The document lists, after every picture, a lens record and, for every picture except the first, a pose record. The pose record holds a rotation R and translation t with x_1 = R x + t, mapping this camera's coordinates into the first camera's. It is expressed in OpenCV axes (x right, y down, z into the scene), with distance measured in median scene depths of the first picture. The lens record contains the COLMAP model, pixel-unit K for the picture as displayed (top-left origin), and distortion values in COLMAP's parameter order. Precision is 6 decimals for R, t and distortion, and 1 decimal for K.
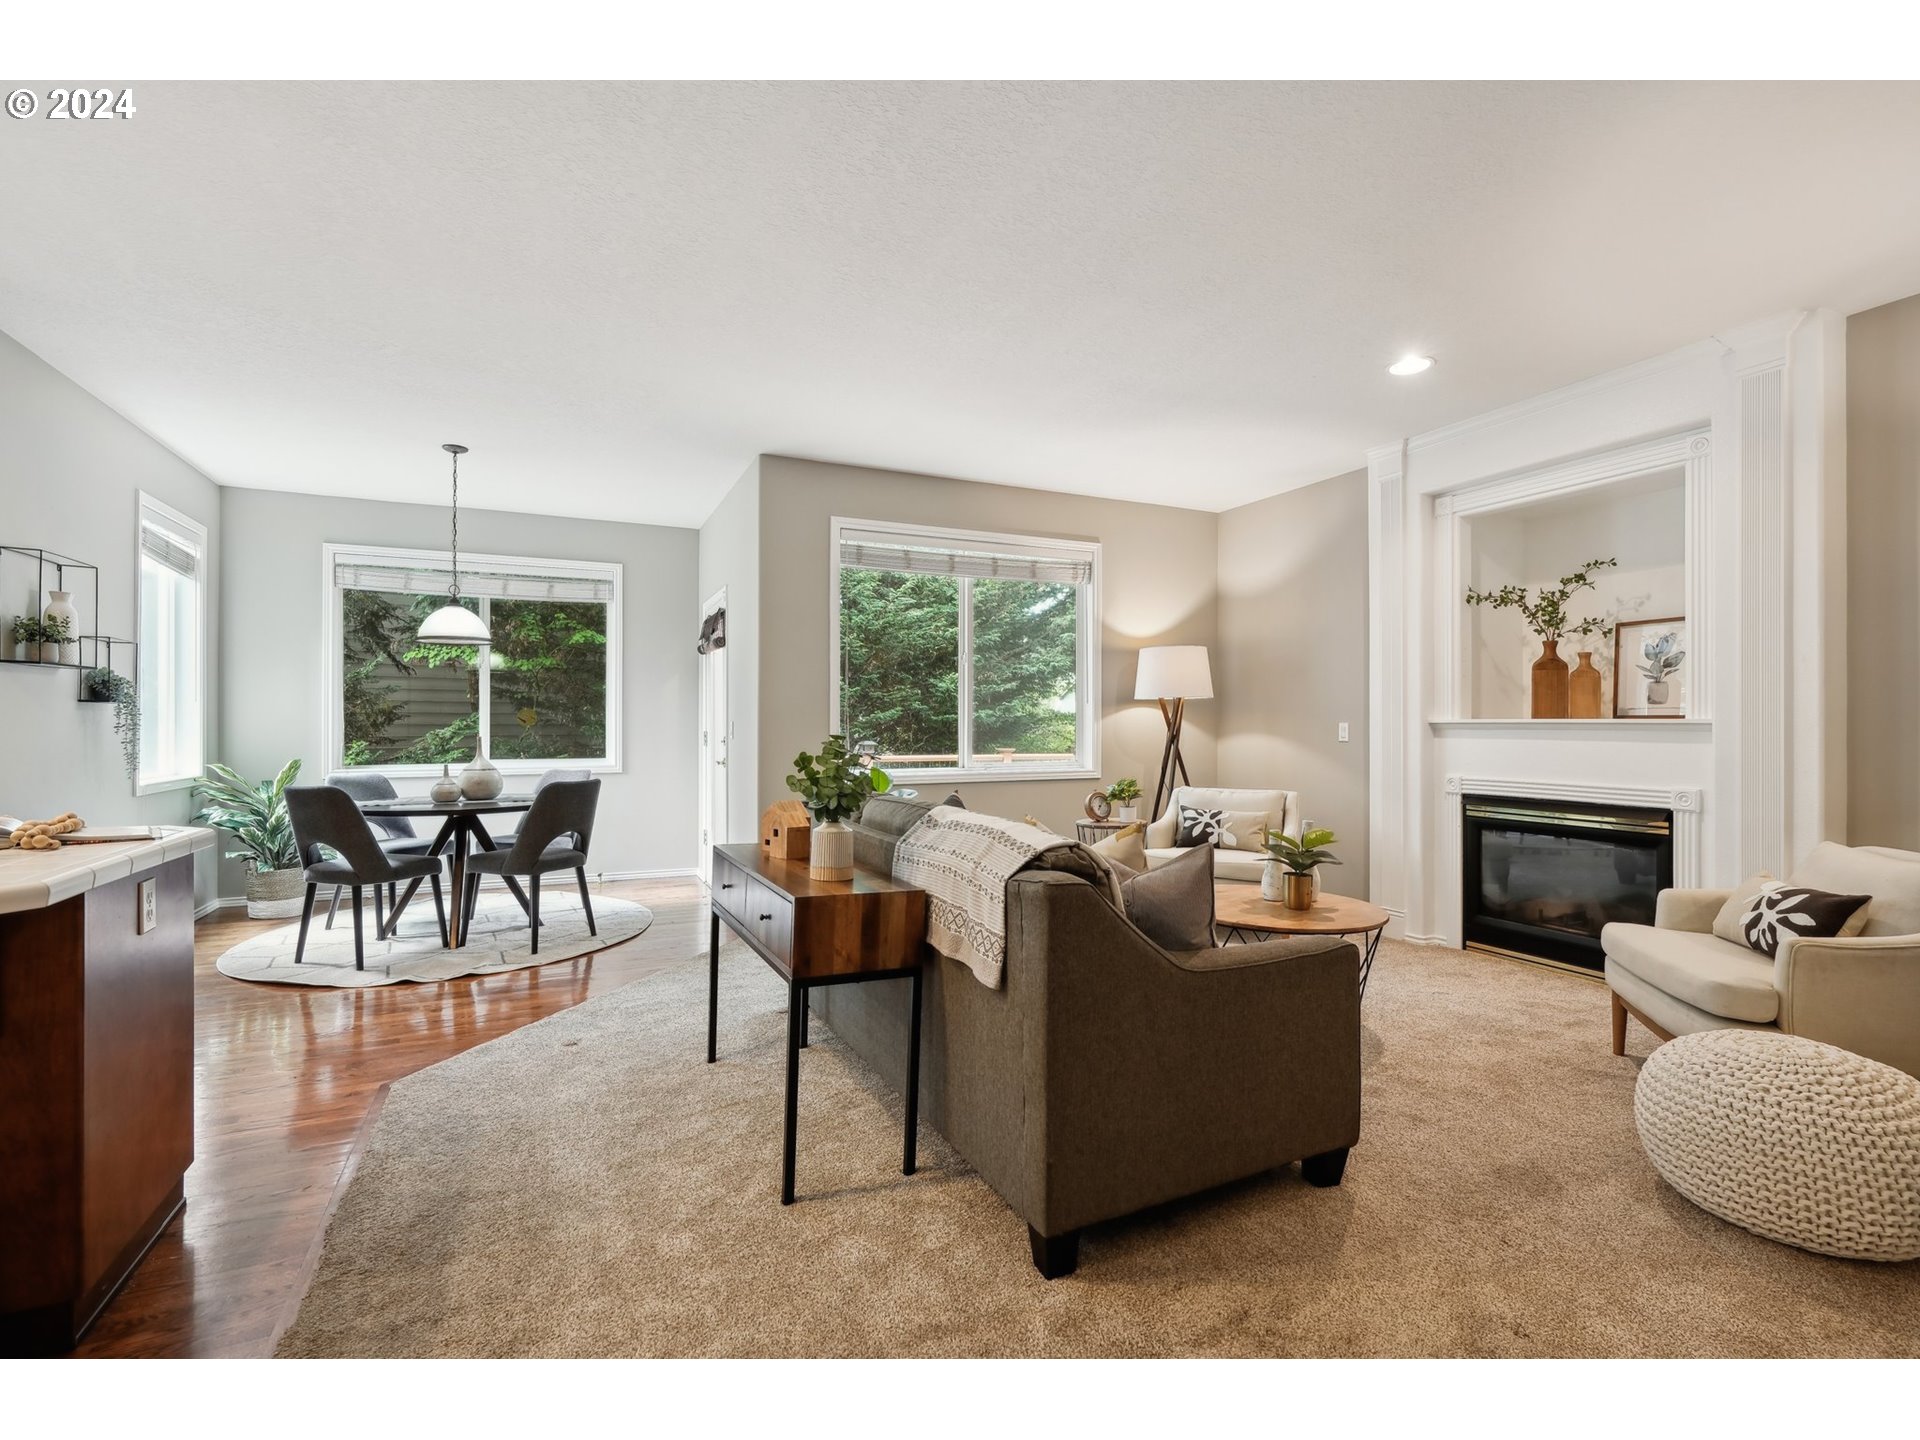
lens RADIAL K [[861.2, 0, 960.2], [0, 861.2, 725.3], [0, 0, 1]] dist [-0.016571, 0.007857]
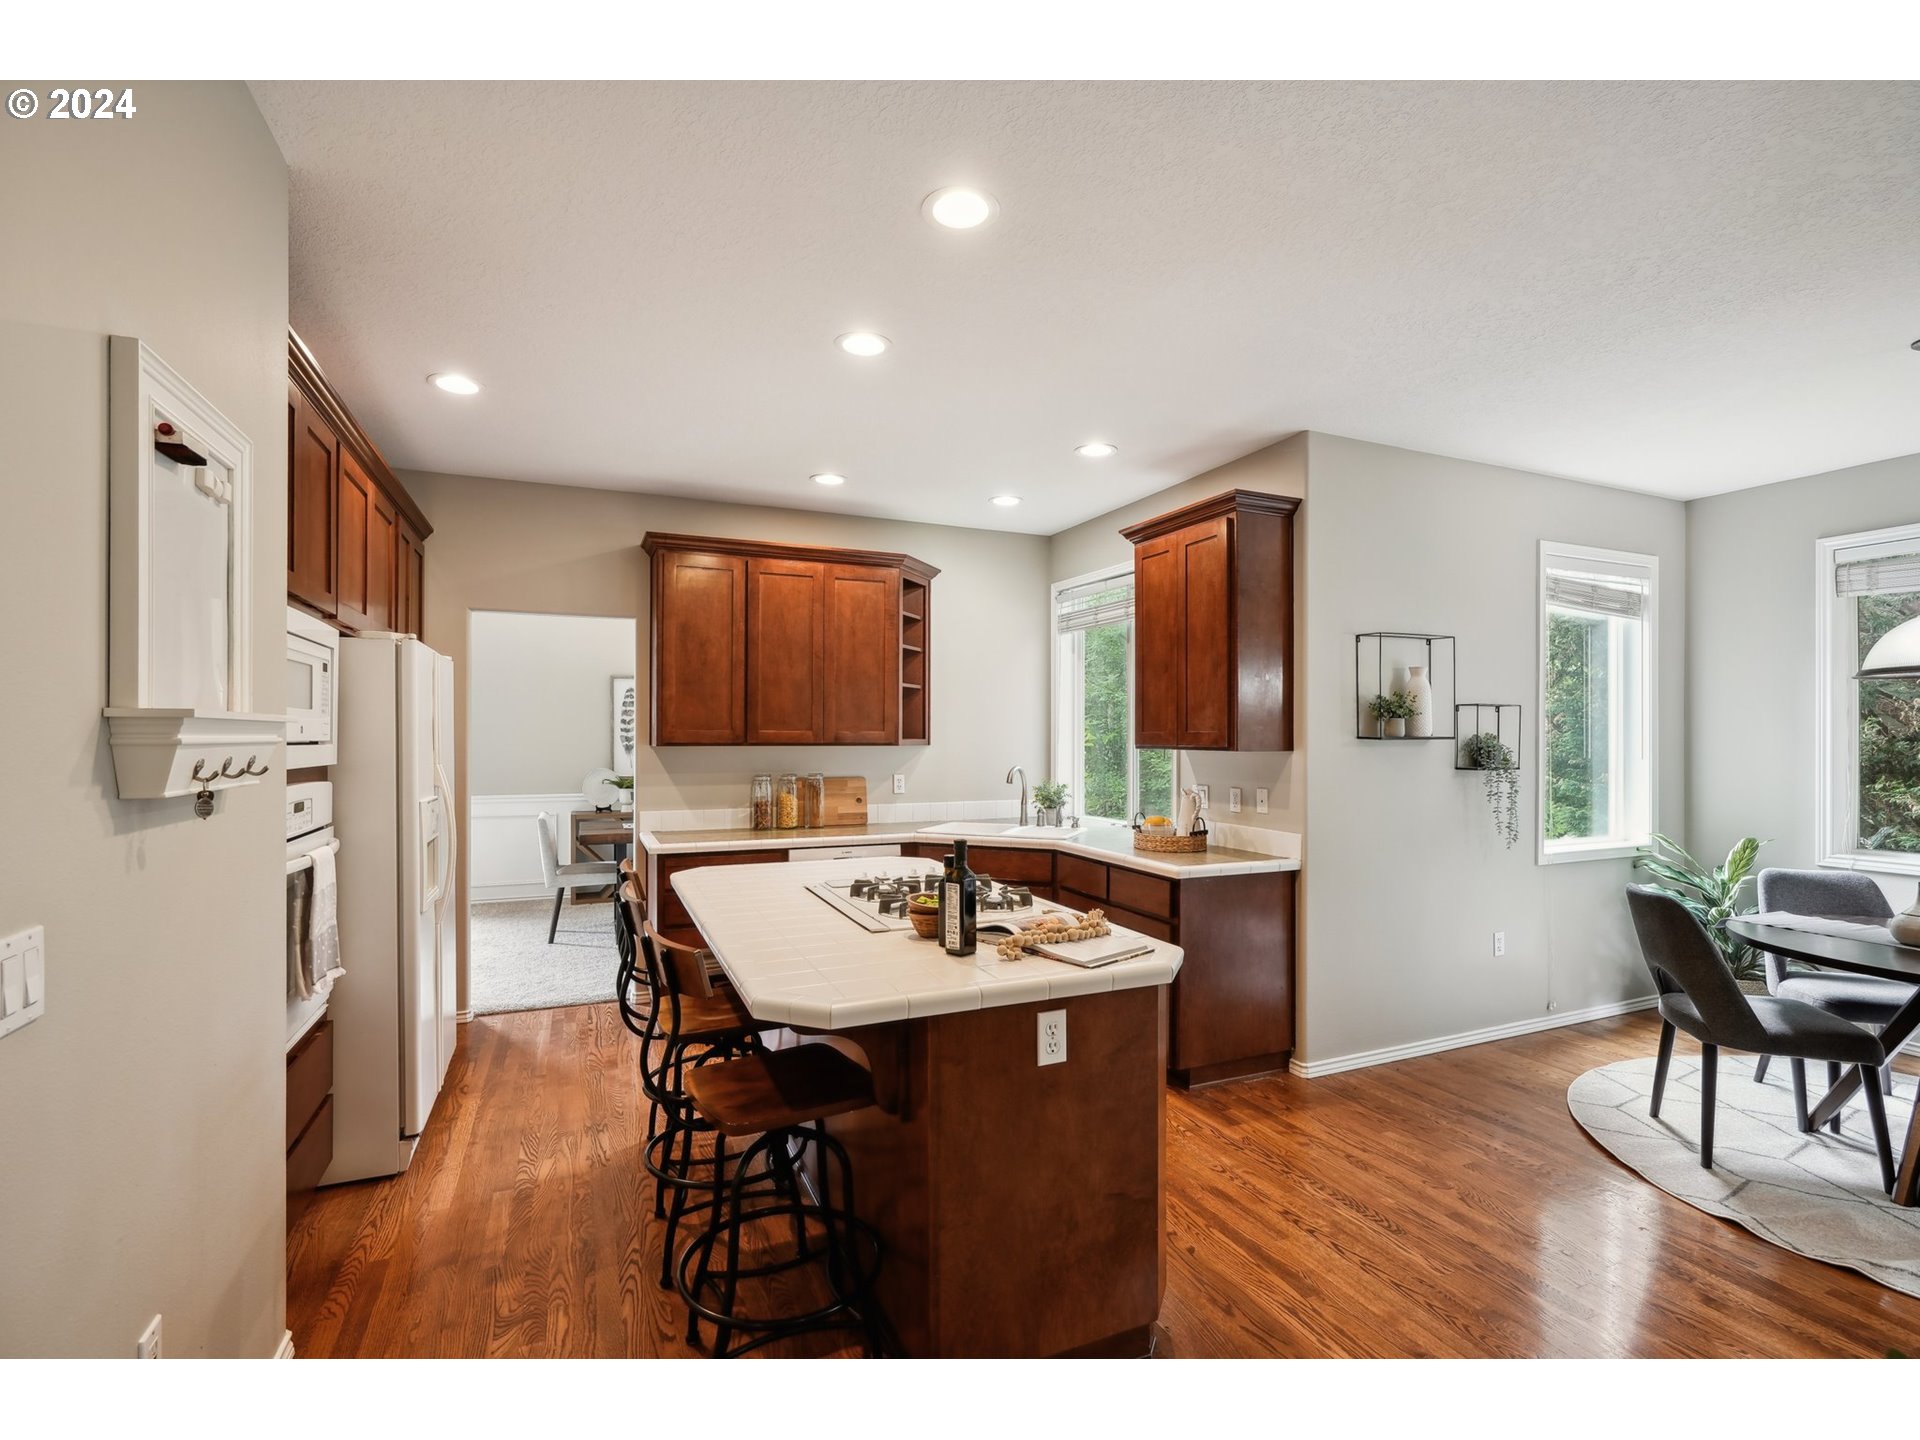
lens RADIAL K [[881.7, 0, 947.5], [0, 881.7, 729.4], [0, 0, 1]] dist [-0.003967, 0.000562]
pose [[-0.023236, -0.007941, -0.999698, 0.024755], [-0.003484, 0.999963, -0.007862, -0.056137], [0.999724, 0.003301, -0.023263, 0.359217]]
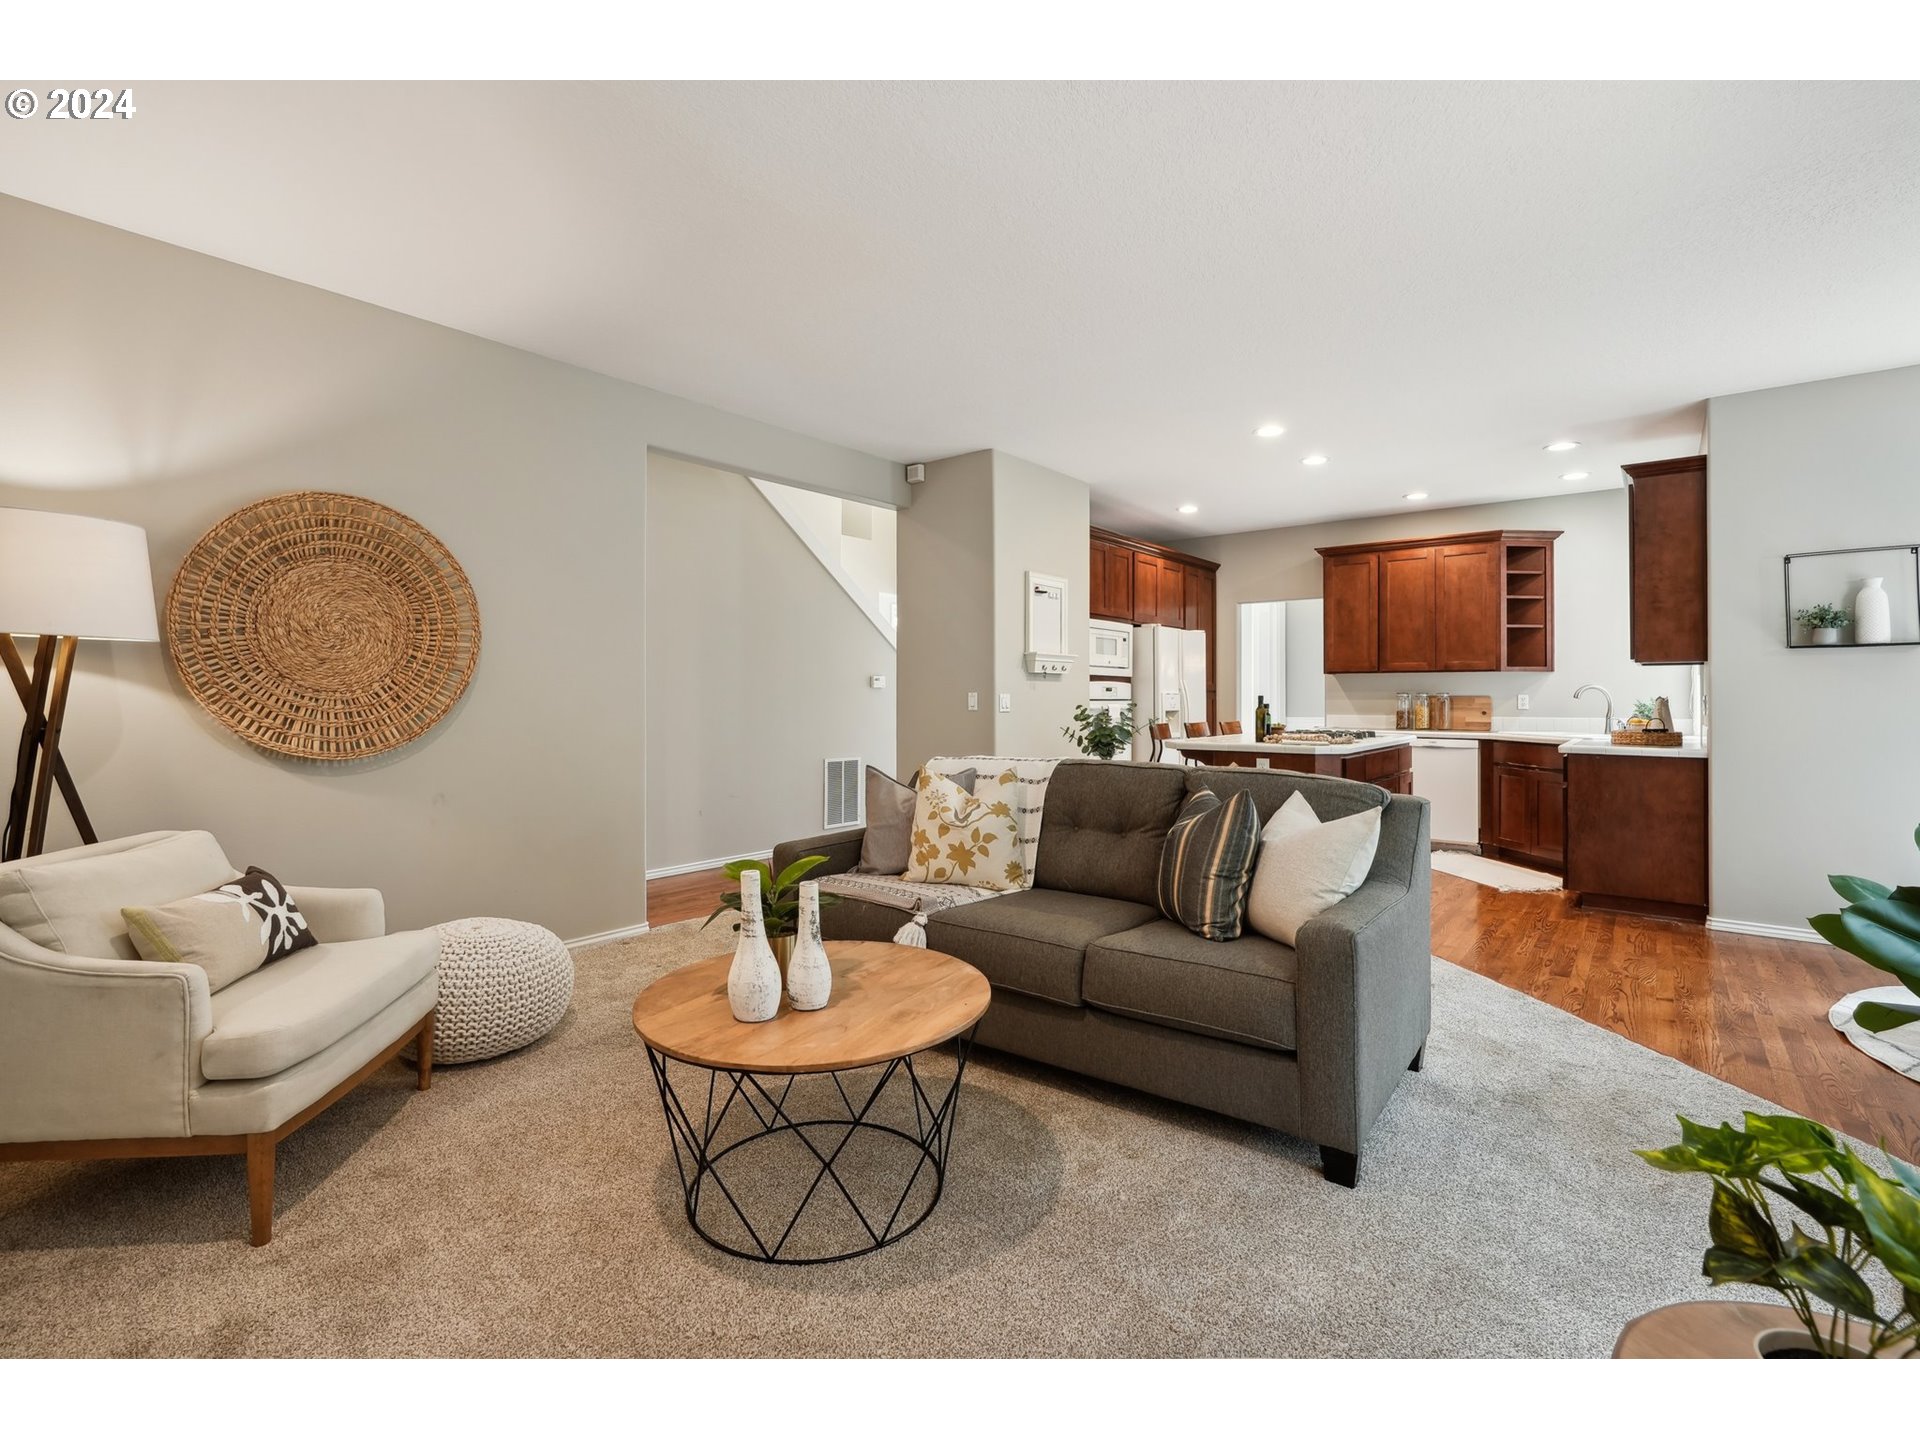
lens RADIAL K [[881.7, 0, 947.5], [0, 881.7, 729.4], [0, 0, 1]] dist [-0.003967, 0.000562]
pose [[-0.897106, 0.014021, -0.441594, 0.423517], [-0.002944, 0.999284, 0.037710, 0.000197], [0.441806, 0.035130, -0.896422, 1.193775]]
